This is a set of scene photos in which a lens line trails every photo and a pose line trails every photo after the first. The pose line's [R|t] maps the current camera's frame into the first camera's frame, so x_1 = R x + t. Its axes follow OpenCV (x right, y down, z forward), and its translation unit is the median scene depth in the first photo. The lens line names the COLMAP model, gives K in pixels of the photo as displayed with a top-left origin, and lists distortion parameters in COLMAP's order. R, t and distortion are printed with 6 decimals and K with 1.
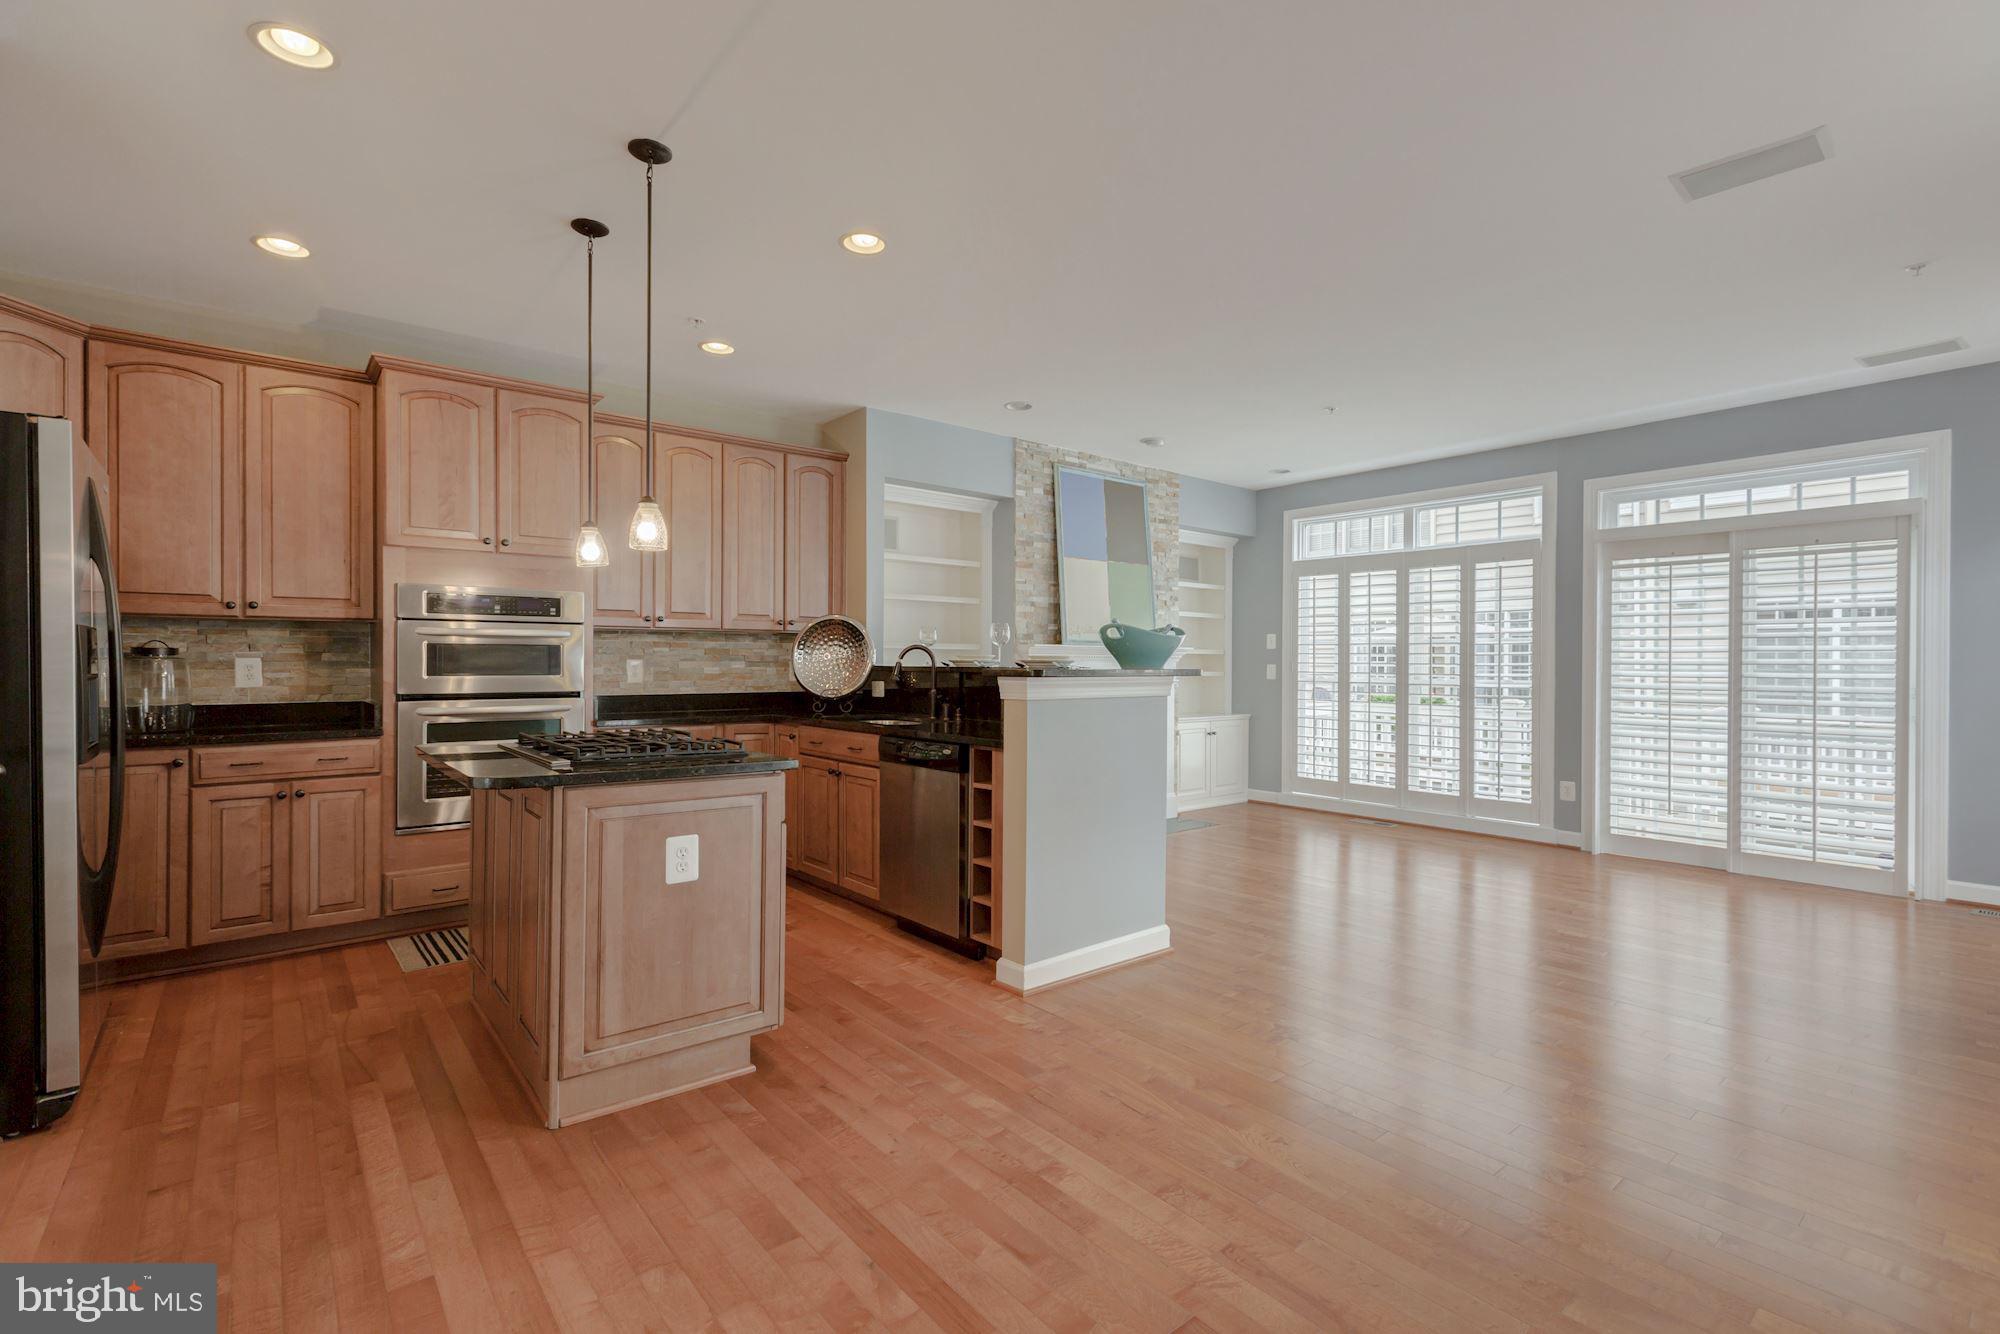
lens RADIAL K [[901.4, 0, 1005.9], [0, 901.4, 660.5], [0, 0, 1]] dist [0.002228, -0.000188]
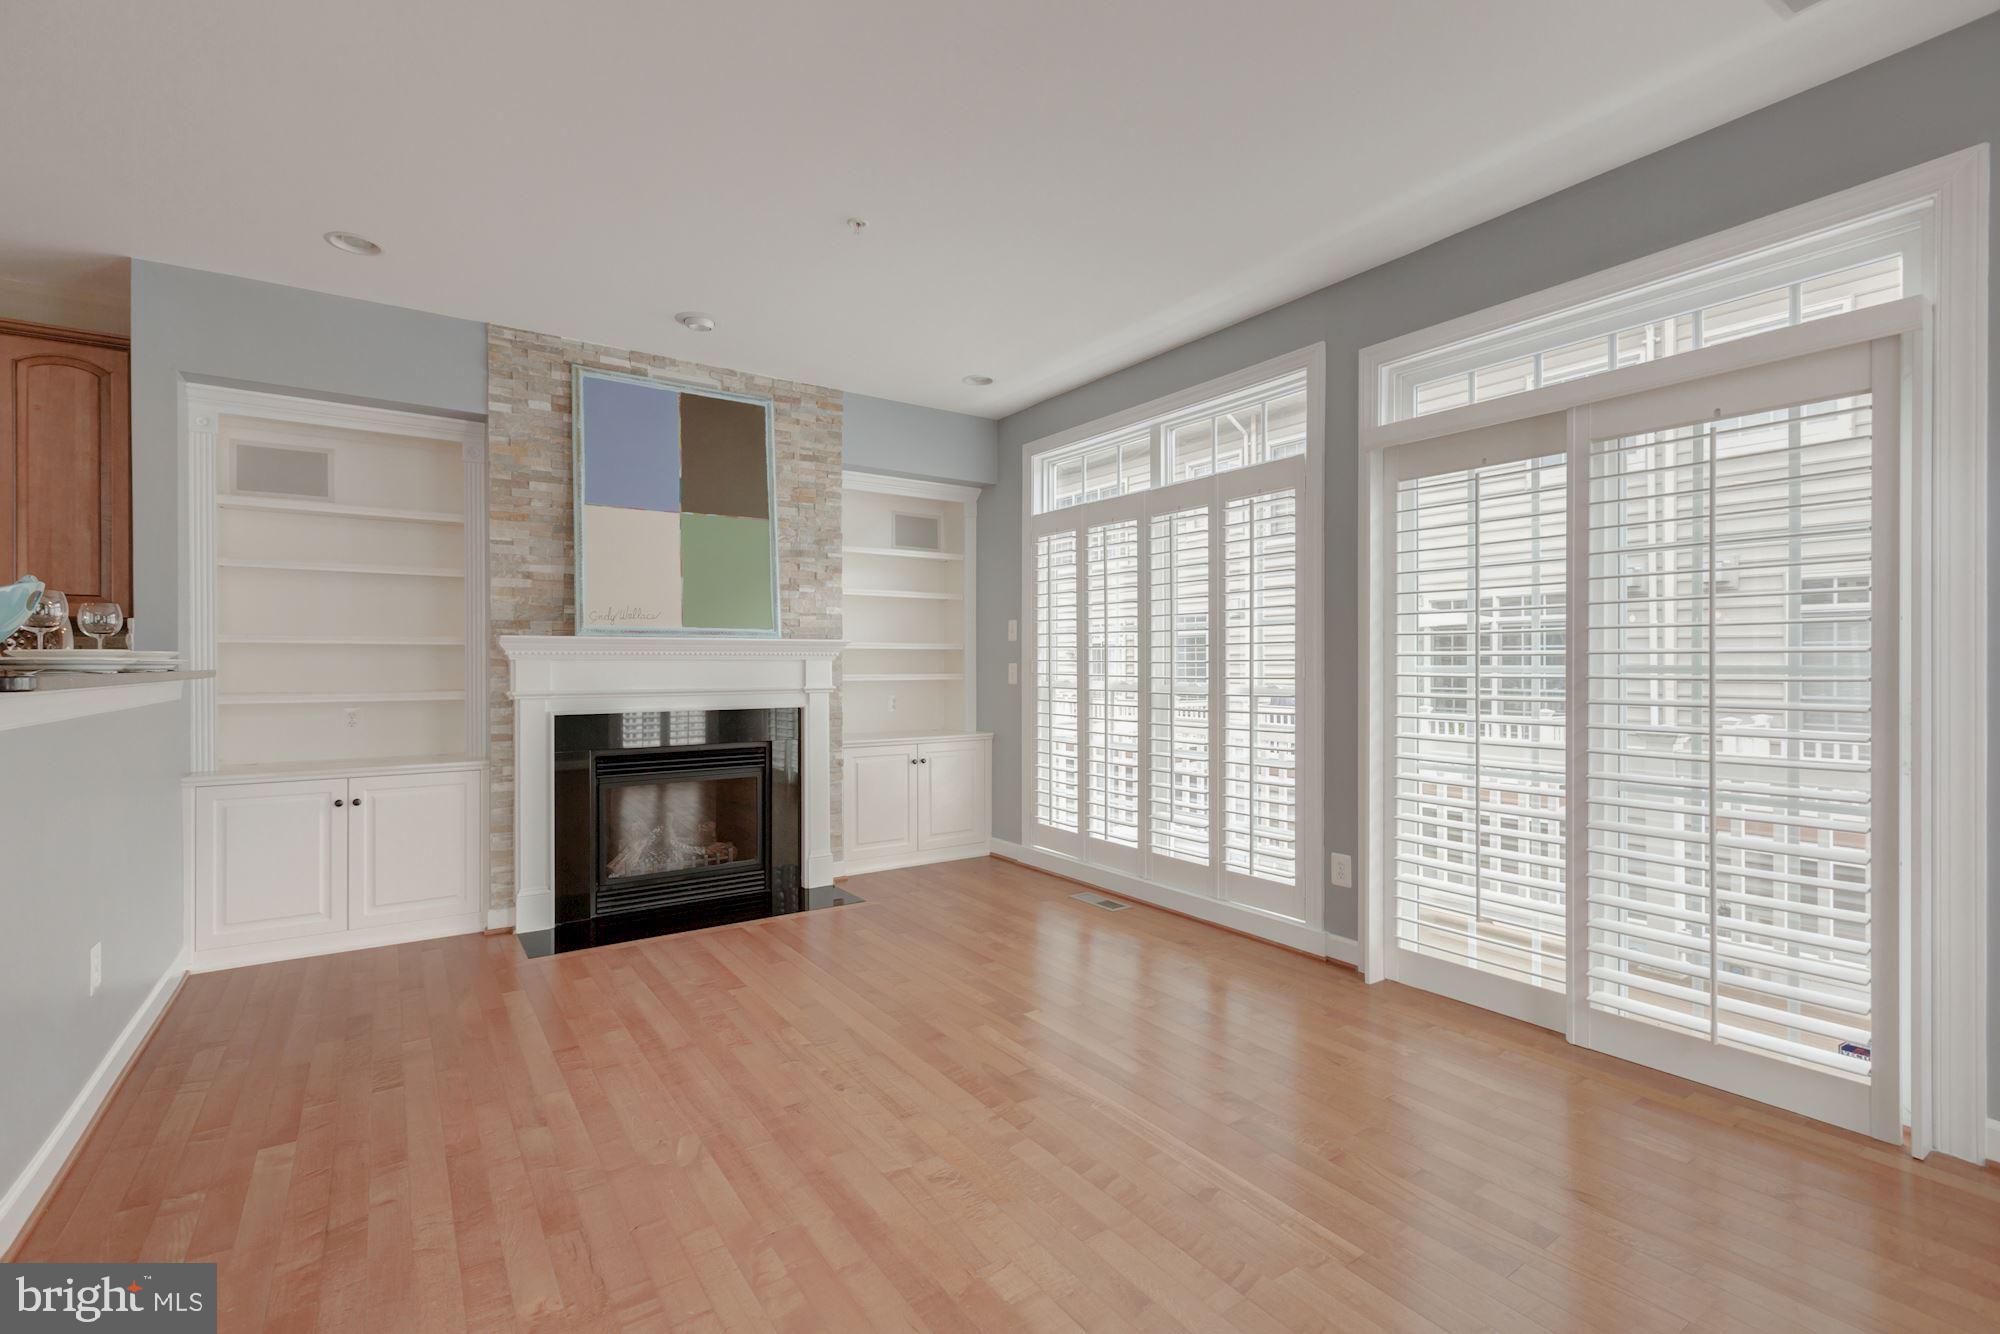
lens RADIAL K [[901.4, 0, 995.8], [0, 901.4, 665.9], [0, 0, 1]] dist [0.002228, -0.000188]
pose [[0.996212, -0.008193, -0.086572, 0.423491], [0.008625, 0.999952, 0.004620, 0.003676], [0.086530, -0.005349, 0.996235, 0.363217]]
